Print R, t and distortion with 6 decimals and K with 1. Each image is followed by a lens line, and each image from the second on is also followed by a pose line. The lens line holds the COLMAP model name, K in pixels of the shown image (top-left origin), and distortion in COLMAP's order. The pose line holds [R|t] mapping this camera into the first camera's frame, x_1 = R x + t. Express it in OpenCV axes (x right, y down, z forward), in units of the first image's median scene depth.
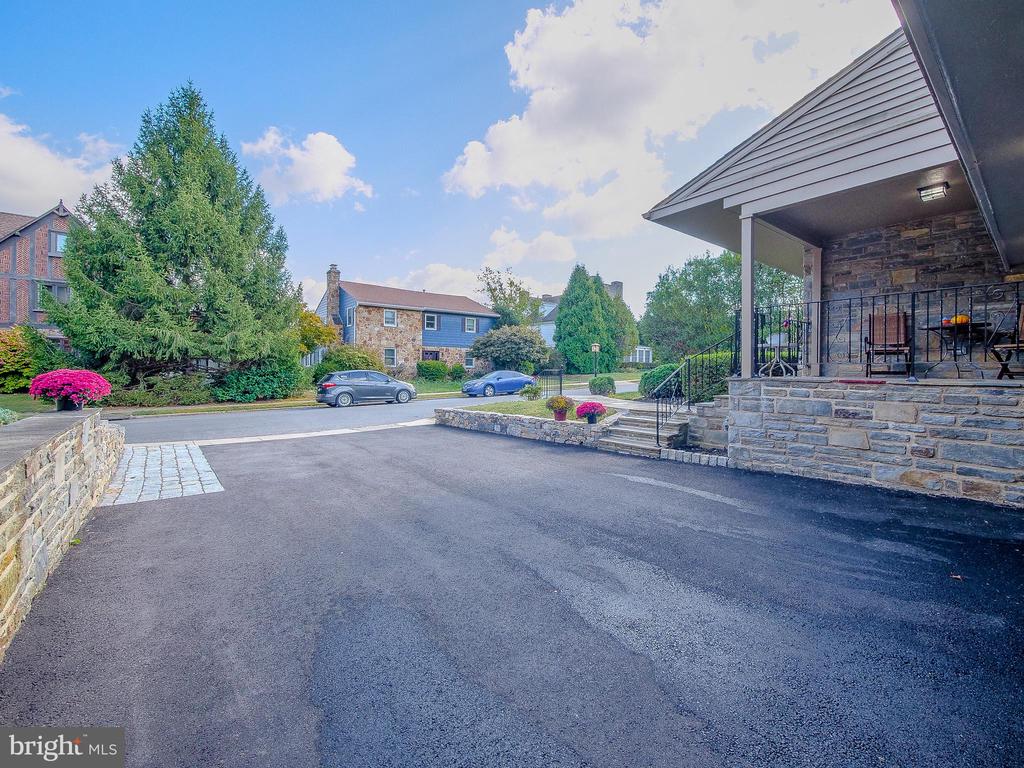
lens RADIAL K [[433.5, 0, 516.6], [0, 433.5, 372.7], [0, 0, 1]] dist [-0.001491, -0.000106]
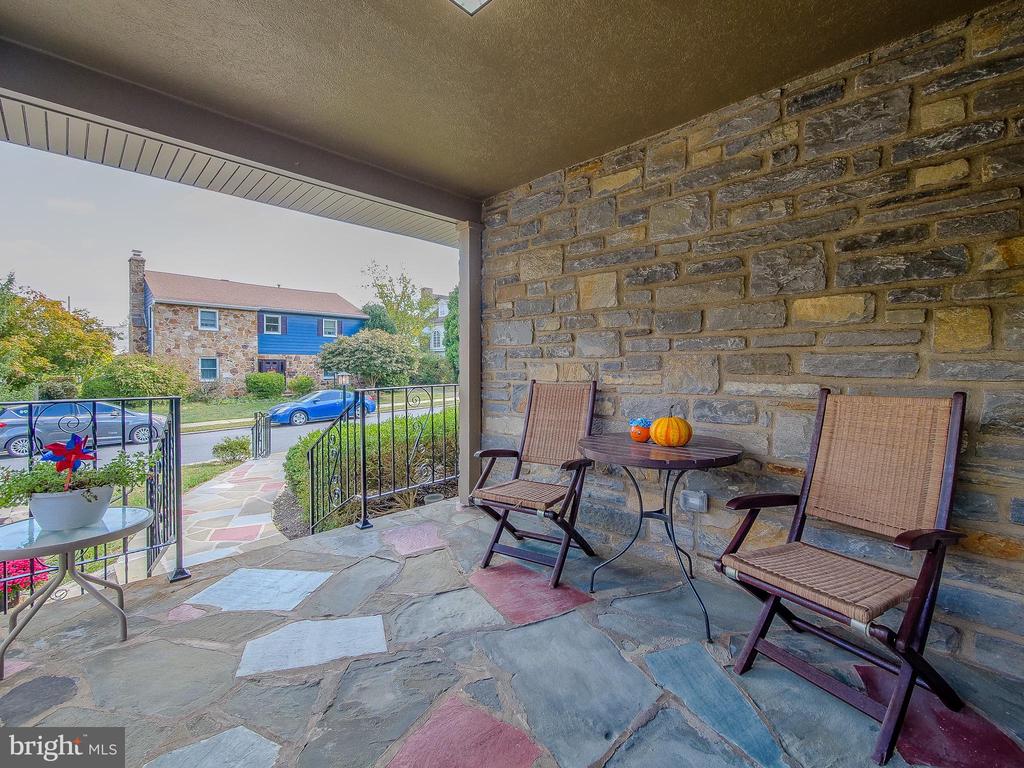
lens RADIAL K [[433.5, 0, 516.6], [0, 433.5, 372.7], [0, 0, 1]] dist [-0.001491, -0.000106]
pose [[0.993720, -0.003269, 0.111844, 0.188223], [0.002152, 0.999947, 0.010102, -0.036642], [-0.111871, -0.009798, 0.993674, 0.147666]]
